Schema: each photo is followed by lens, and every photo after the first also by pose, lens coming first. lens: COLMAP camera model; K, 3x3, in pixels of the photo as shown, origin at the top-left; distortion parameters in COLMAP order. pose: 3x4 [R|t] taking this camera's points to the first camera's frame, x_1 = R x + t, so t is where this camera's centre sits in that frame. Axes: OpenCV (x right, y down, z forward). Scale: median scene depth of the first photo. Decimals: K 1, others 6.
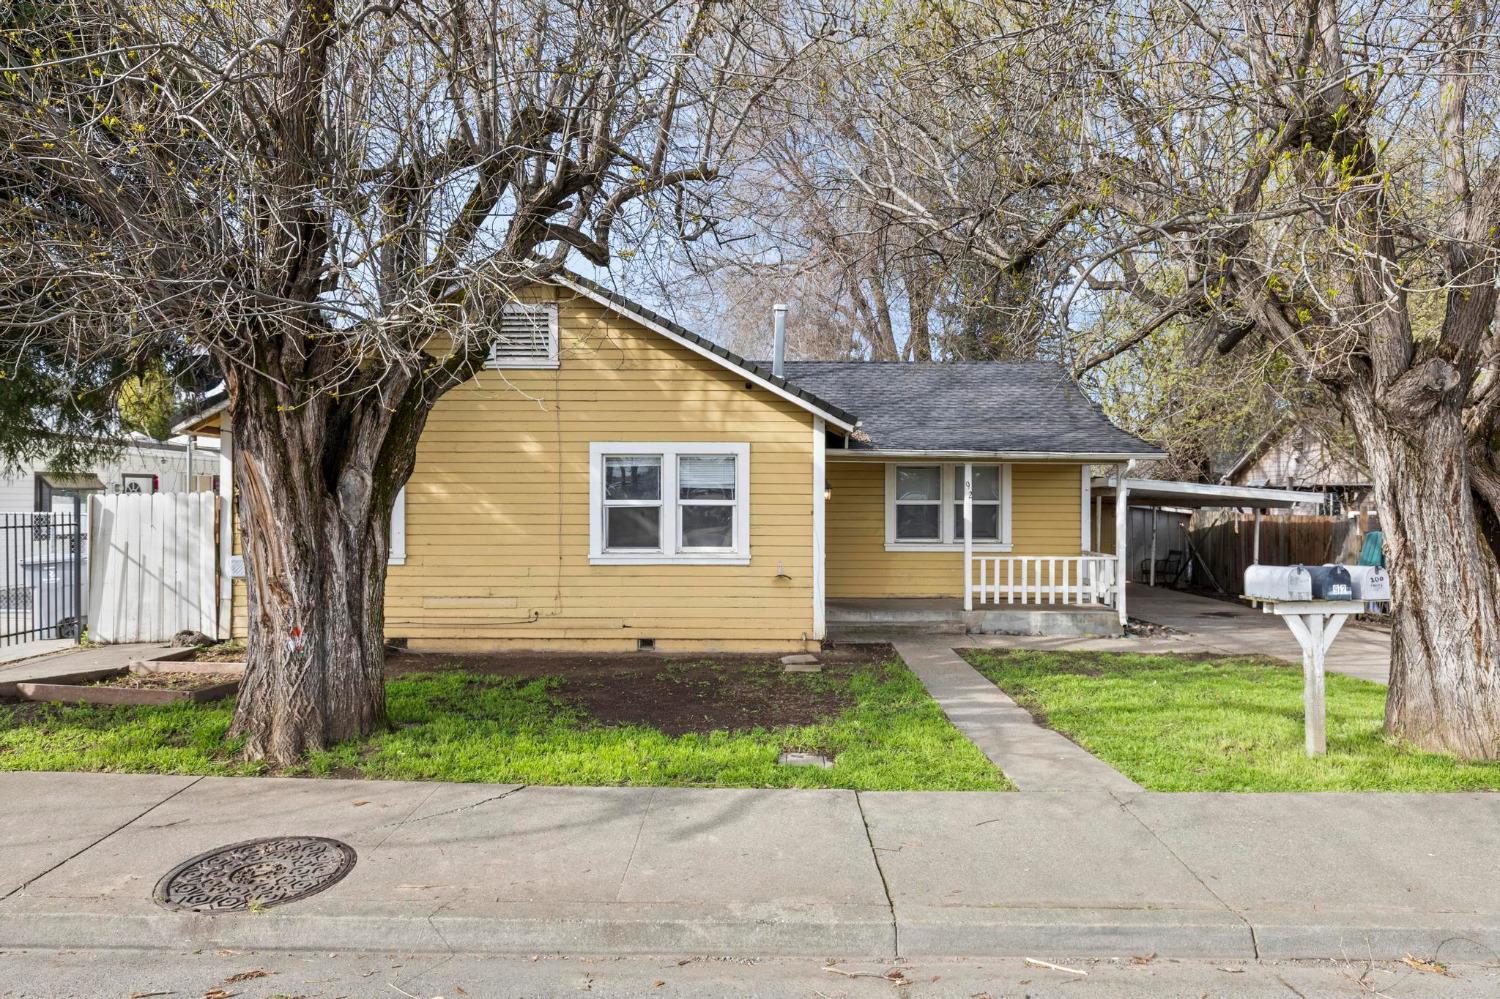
lens RADIAL K [[943.2, 0, 744.3], [0, 943.2, 494.1], [0, 0, 1]] dist [-0.000303, 0.004624]
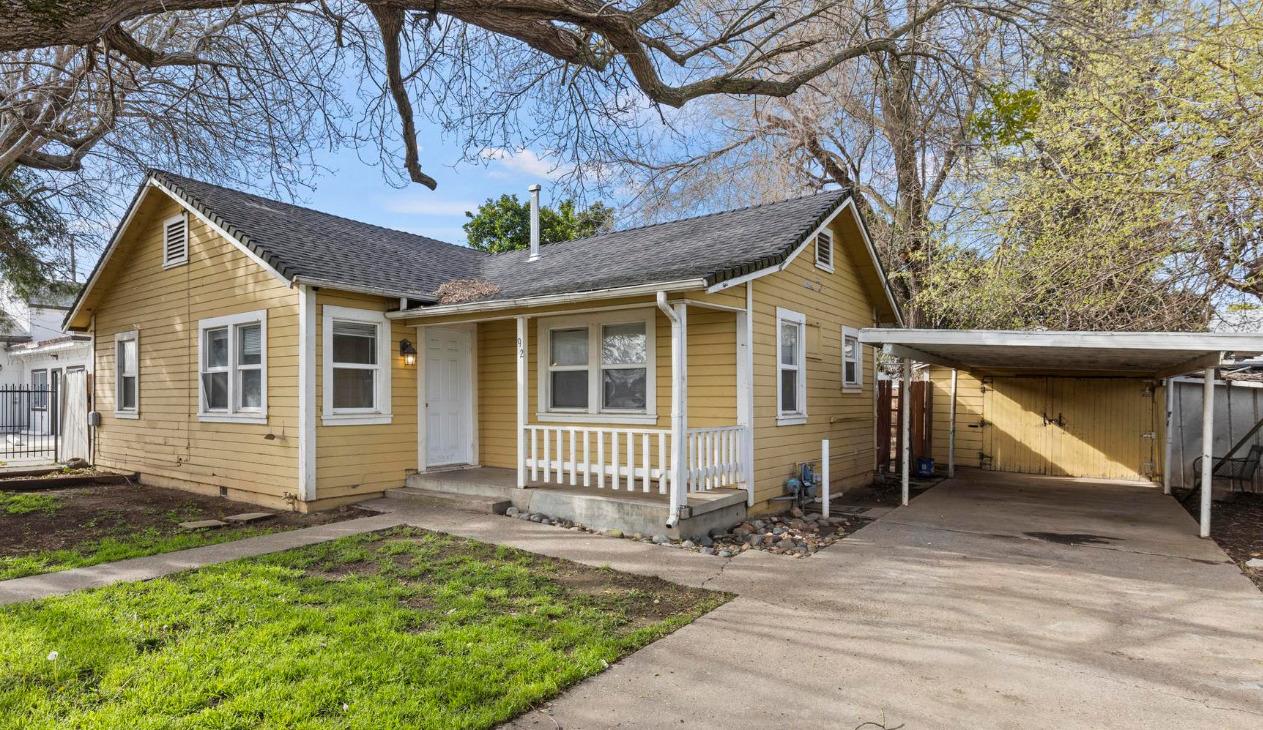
lens RADIAL K [[684.1, 0, 541.6], [0, 684.1, 394.2], [0, 0, 1]] dist [0.002931, 0.000444]
pose [[0.776696, -0.007489, -0.629831, 0.734806], [0.004559, 0.999970, -0.006269, 0.047517], [0.629859, 0.001998, 0.776707, 0.595983]]
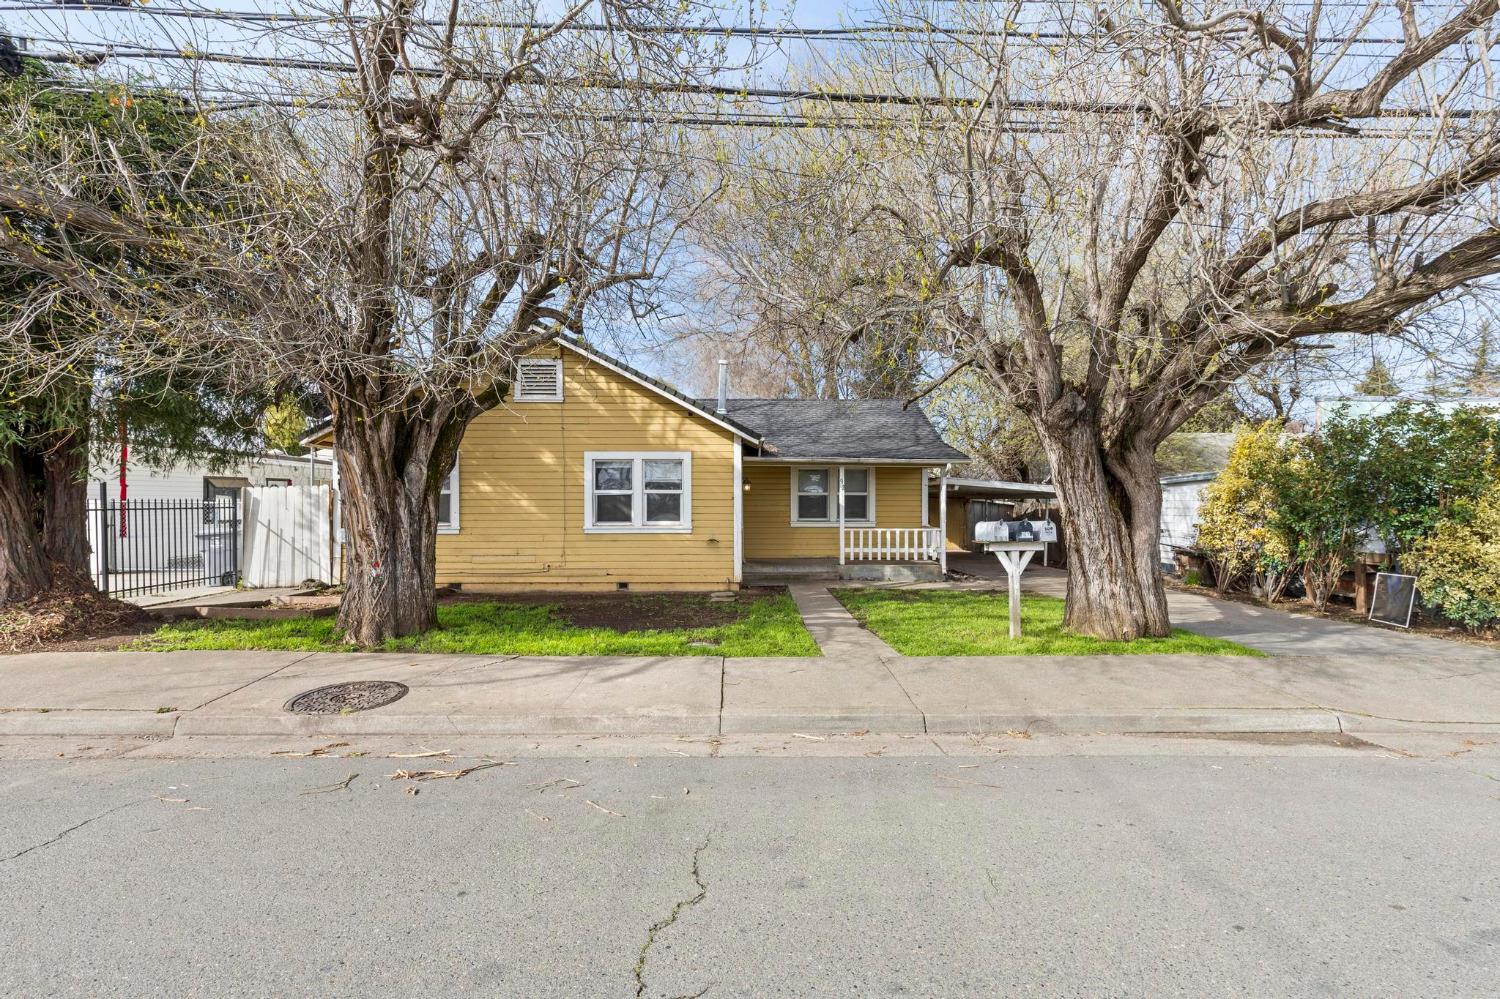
lens RADIAL K [[684.7, 0, 746.3], [0, 684.7, 501.4], [0, 0, 1]] dist [0.005726, -0.000016]
pose [[0.999638, -0.002403, 0.026797, 0.063995], [0.002318, 0.999992, 0.003210, 0.020971], [-0.026804, -0.003147, 0.999636, -0.093845]]
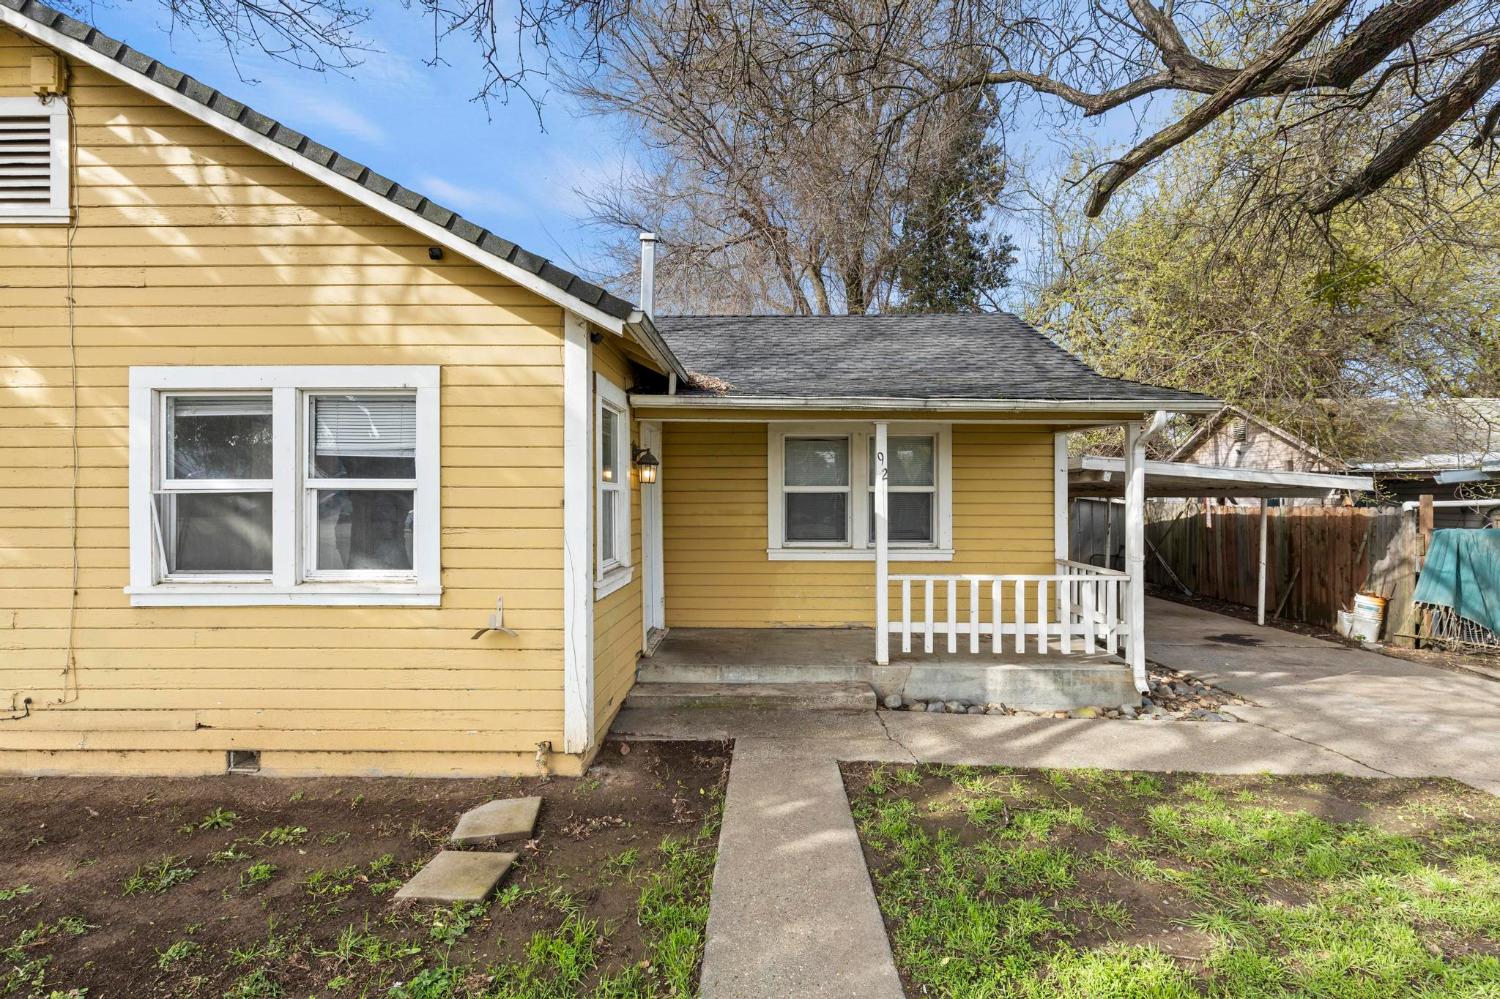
lens RADIAL K [[684.7, 0, 750.3], [0, 684.7, 491.9], [0, 0, 1]] dist [0.005726, -0.000016]
pose [[0.999983, -0.003002, -0.004934, 0.175112], [0.002988, 0.999991, -0.002948, 0.014999], [0.004943, 0.002933, 0.999983, 0.630197]]
